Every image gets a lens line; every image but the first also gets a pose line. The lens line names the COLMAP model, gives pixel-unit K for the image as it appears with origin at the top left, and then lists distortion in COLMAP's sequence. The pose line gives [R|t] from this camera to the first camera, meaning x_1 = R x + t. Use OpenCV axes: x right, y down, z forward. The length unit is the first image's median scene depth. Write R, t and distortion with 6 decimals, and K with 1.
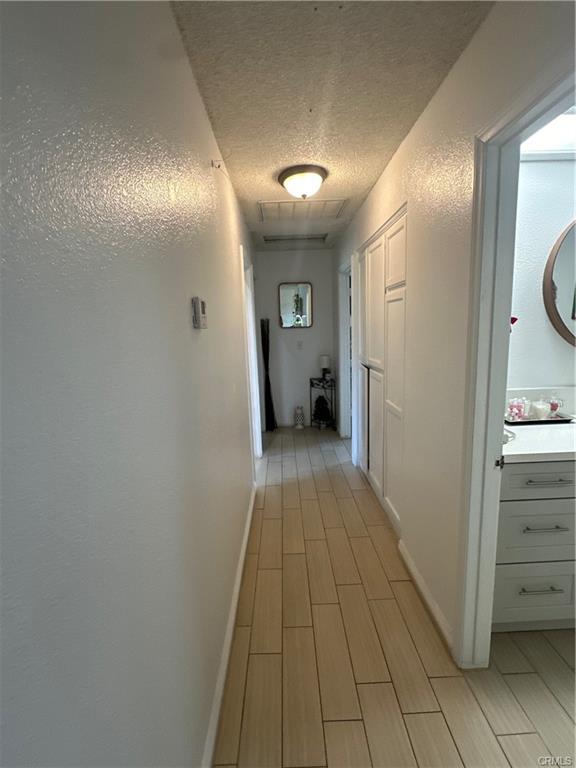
lens RADIAL K [[382.9, 0, 285.4], [0, 382.9, 384.9], [0, 0, 1]] dist [-0.006579, 0.000573]
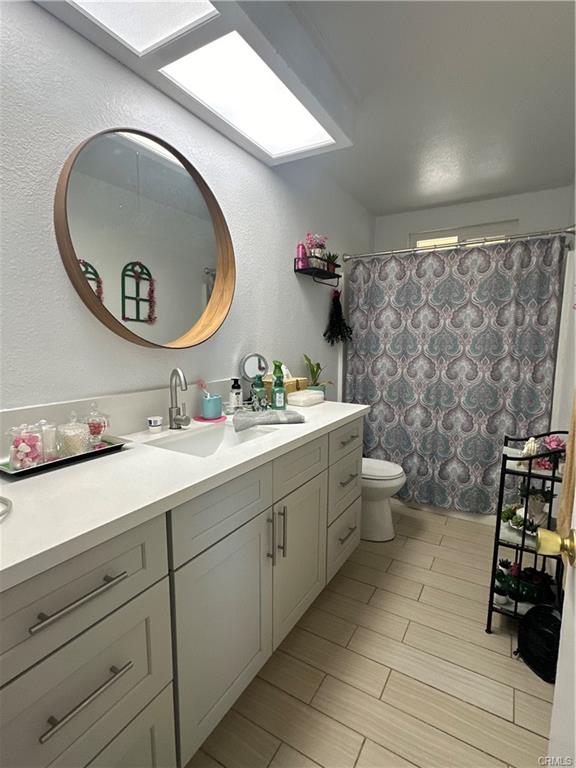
lens RADIAL K [[382.9, 0, 285.4], [0, 382.9, 384.9], [0, 0, 1]] dist [-0.006579, 0.000573]
pose [[0.525964, -0.057769, 0.848543, 0.352921], [0.102109, 0.994763, 0.004432, 0.016280], [-0.844355, 0.084313, 0.529108, 0.420720]]
